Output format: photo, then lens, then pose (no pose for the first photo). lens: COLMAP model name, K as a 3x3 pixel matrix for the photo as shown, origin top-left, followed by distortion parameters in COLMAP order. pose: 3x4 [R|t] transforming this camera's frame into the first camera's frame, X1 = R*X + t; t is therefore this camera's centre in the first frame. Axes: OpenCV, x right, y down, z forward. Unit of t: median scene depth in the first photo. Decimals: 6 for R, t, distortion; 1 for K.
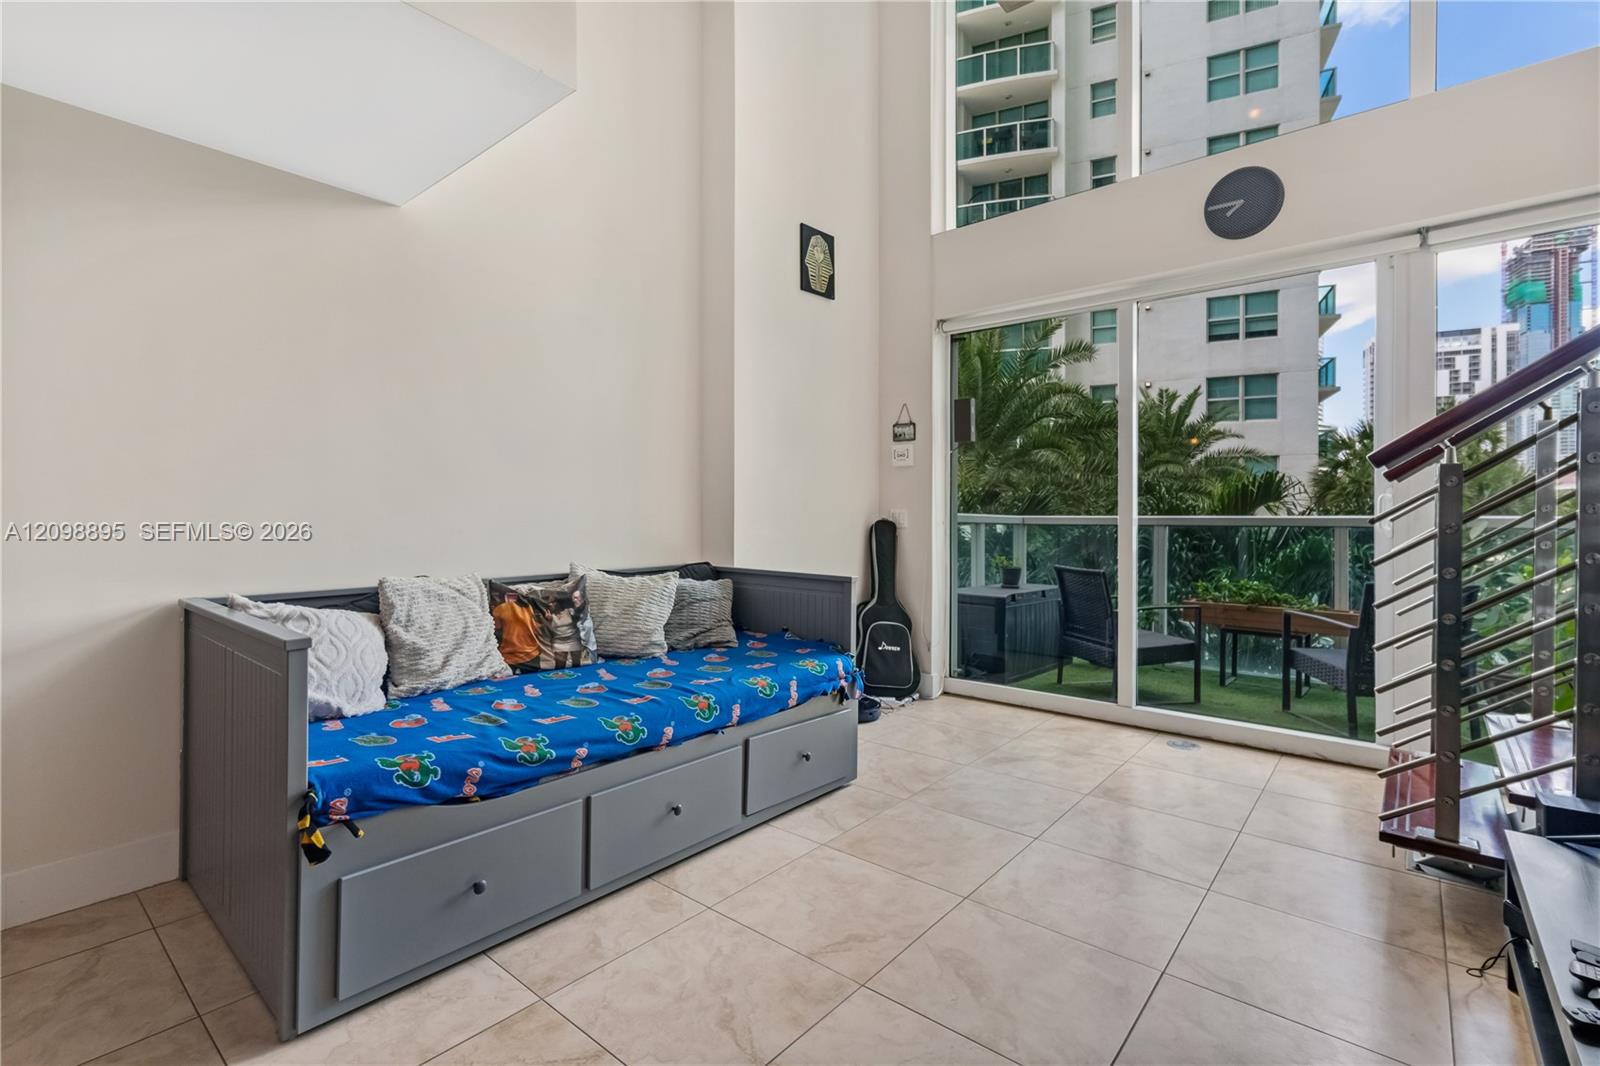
lens RADIAL K [[742.8, 0, 779.3], [0, 742.8, 515.4], [0, 0, 1]] dist [0.008178, -0.005284]
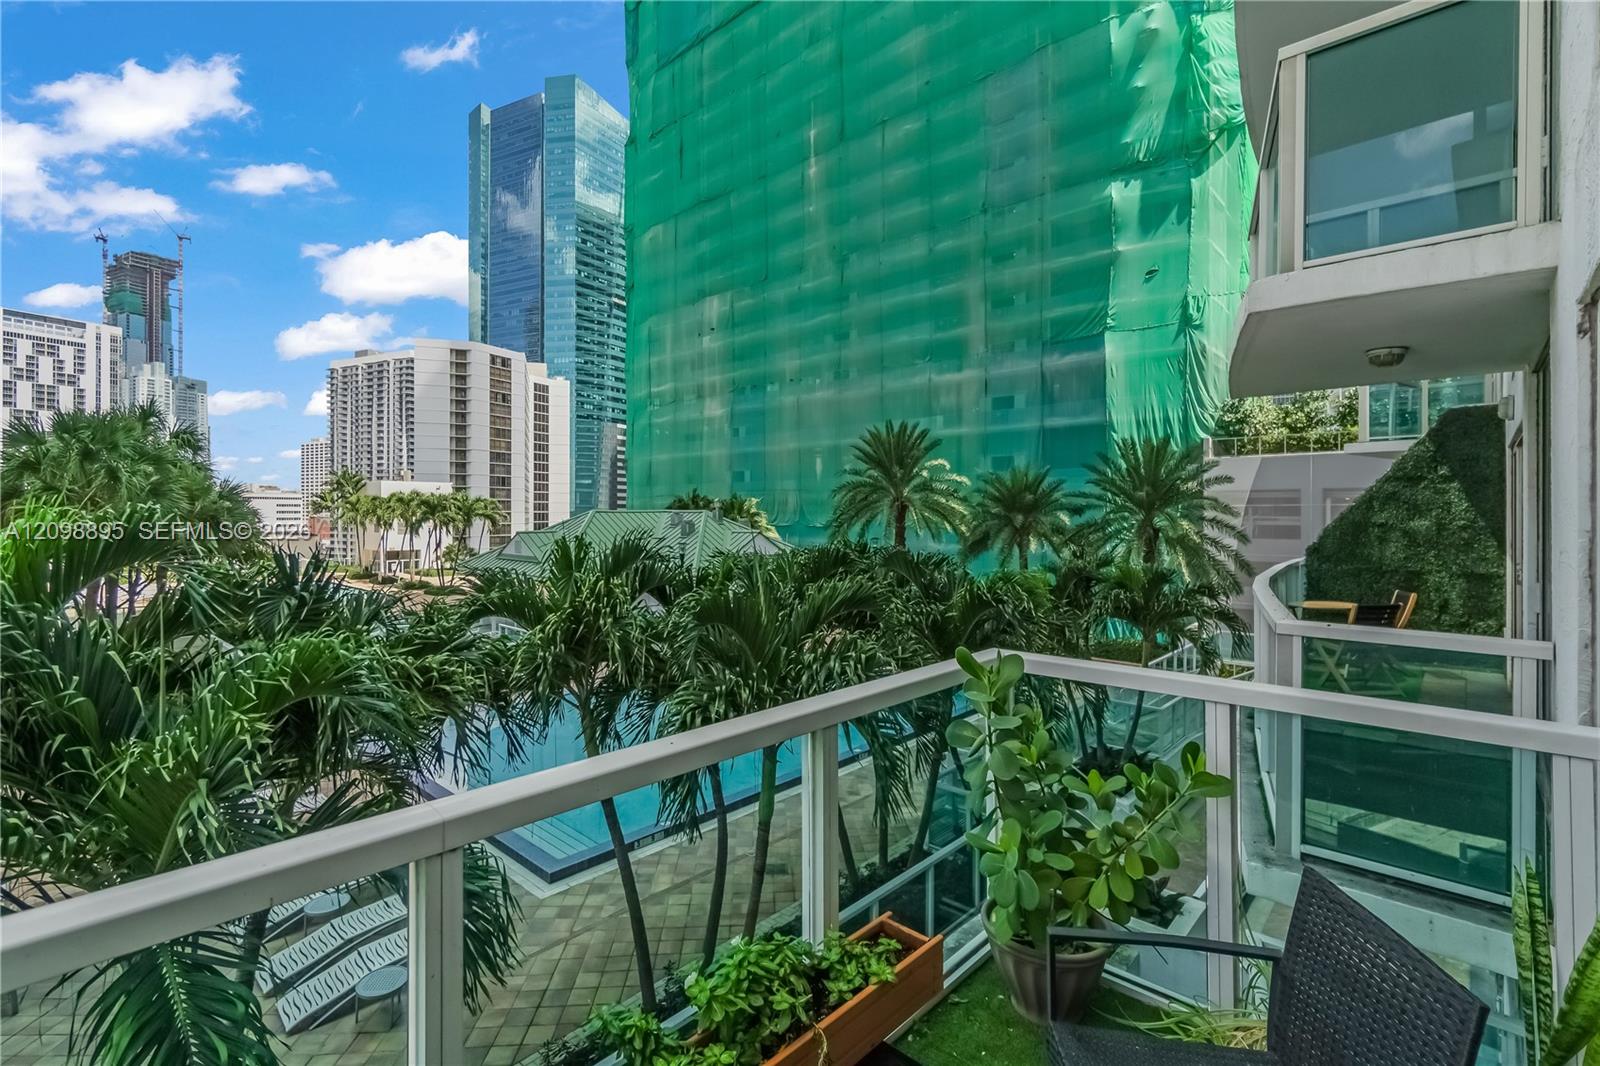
lens RADIAL K [[710.2, 0, 787.2], [0, 710.2, 522.6], [0, 0, 1]] dist [-0.006499, 0.000907]
pose [[0.030484, -0.016187, 0.999404, 0.362187], [-0.006124, 0.999847, 0.016381, -0.122147], [-0.999516, -0.006620, 0.030380, 1.048524]]
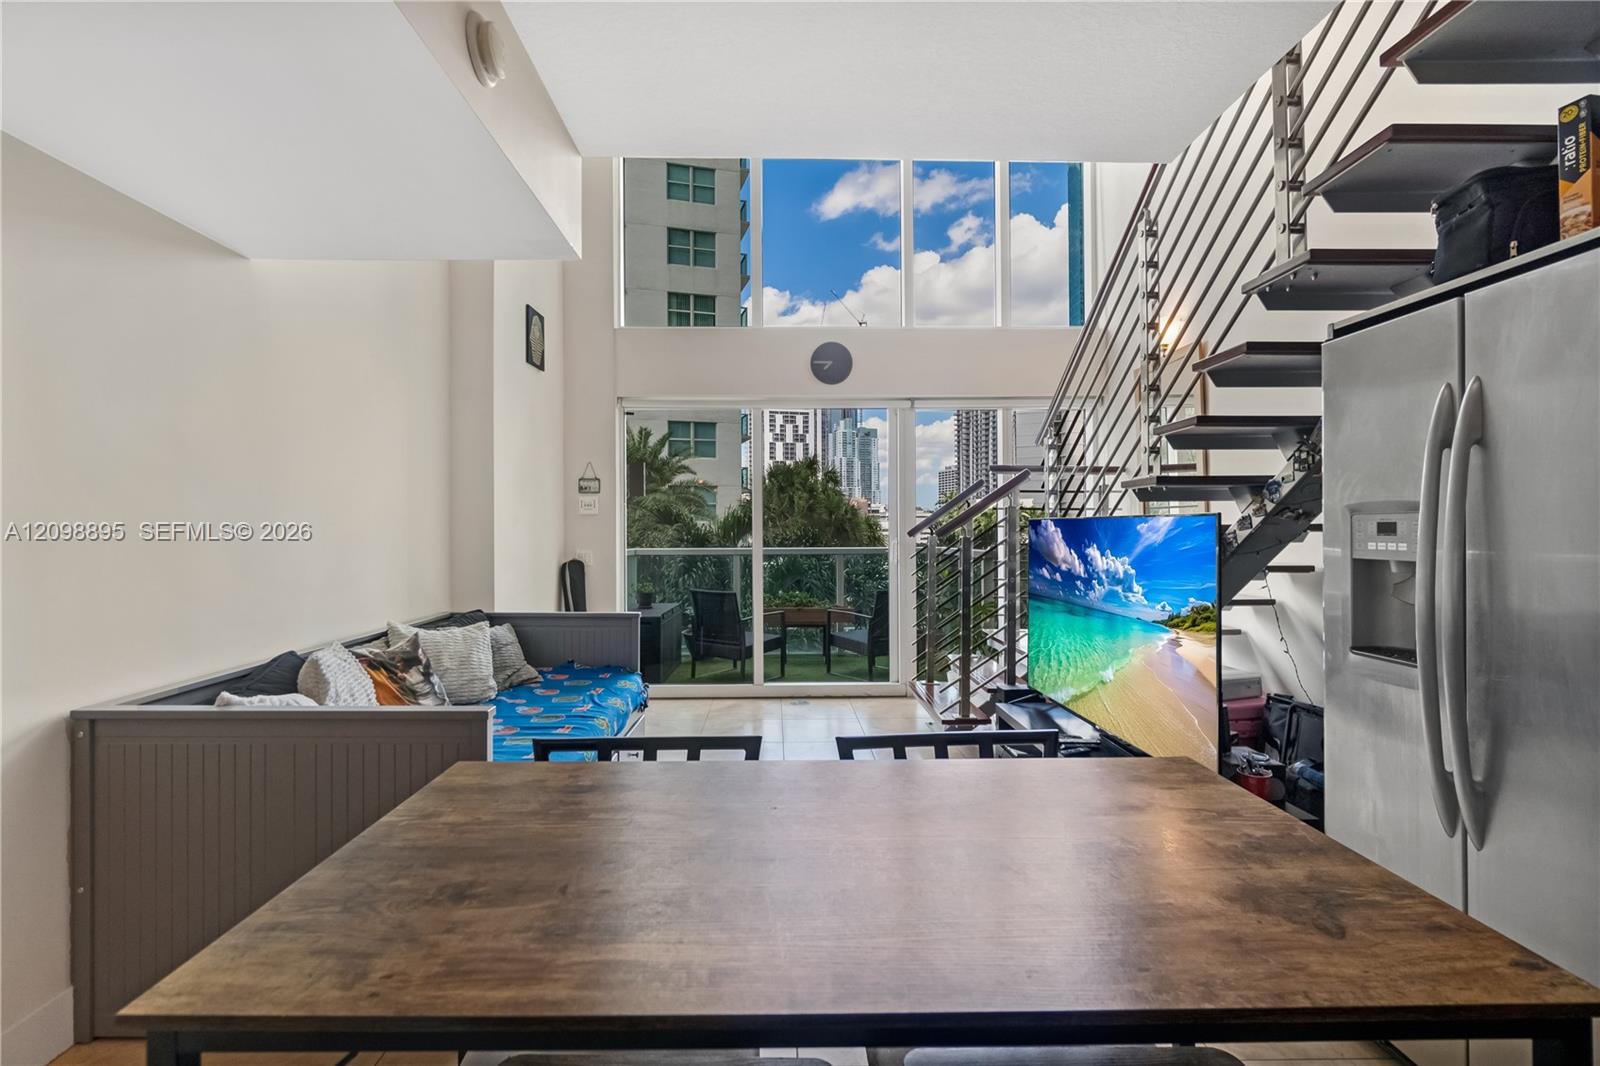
lens RADIAL K [[710.2, 0, 791.3], [0, 710.2, 526.1], [0, 0, 1]] dist [-0.006499, 0.000907]
pose [[0.744088, -0.002049, 0.668078, -0.350547], [0.003920, 0.999991, -0.001299, -0.044428], [-0.668070, 0.003585, 0.744090, -0.069160]]
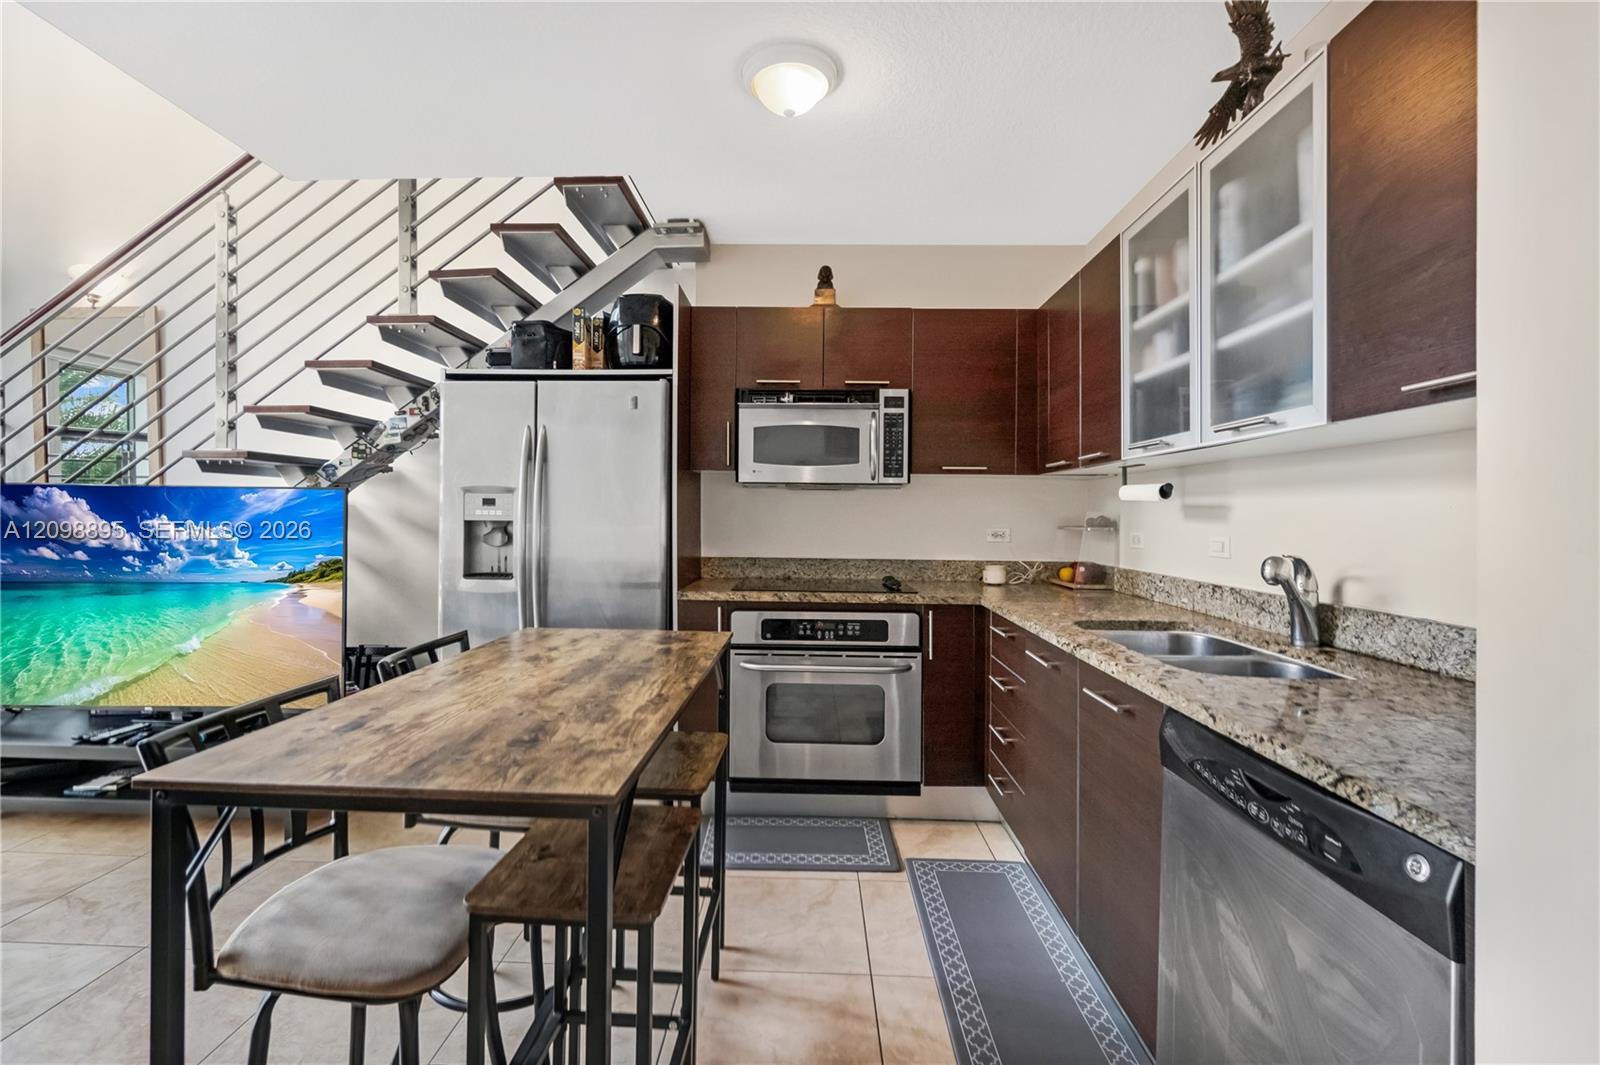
lens RADIAL K [[710.2, 0, 790.3], [0, 710.2, 514.5], [0, 0, 1]] dist [-0.006499, 0.000907]
pose [[-0.631006, -0.007936, 0.775737, -0.531409], [-0.013609, 0.999907, -0.000841, -0.034806], [-0.775658, -0.011088, -0.631056, 0.184936]]
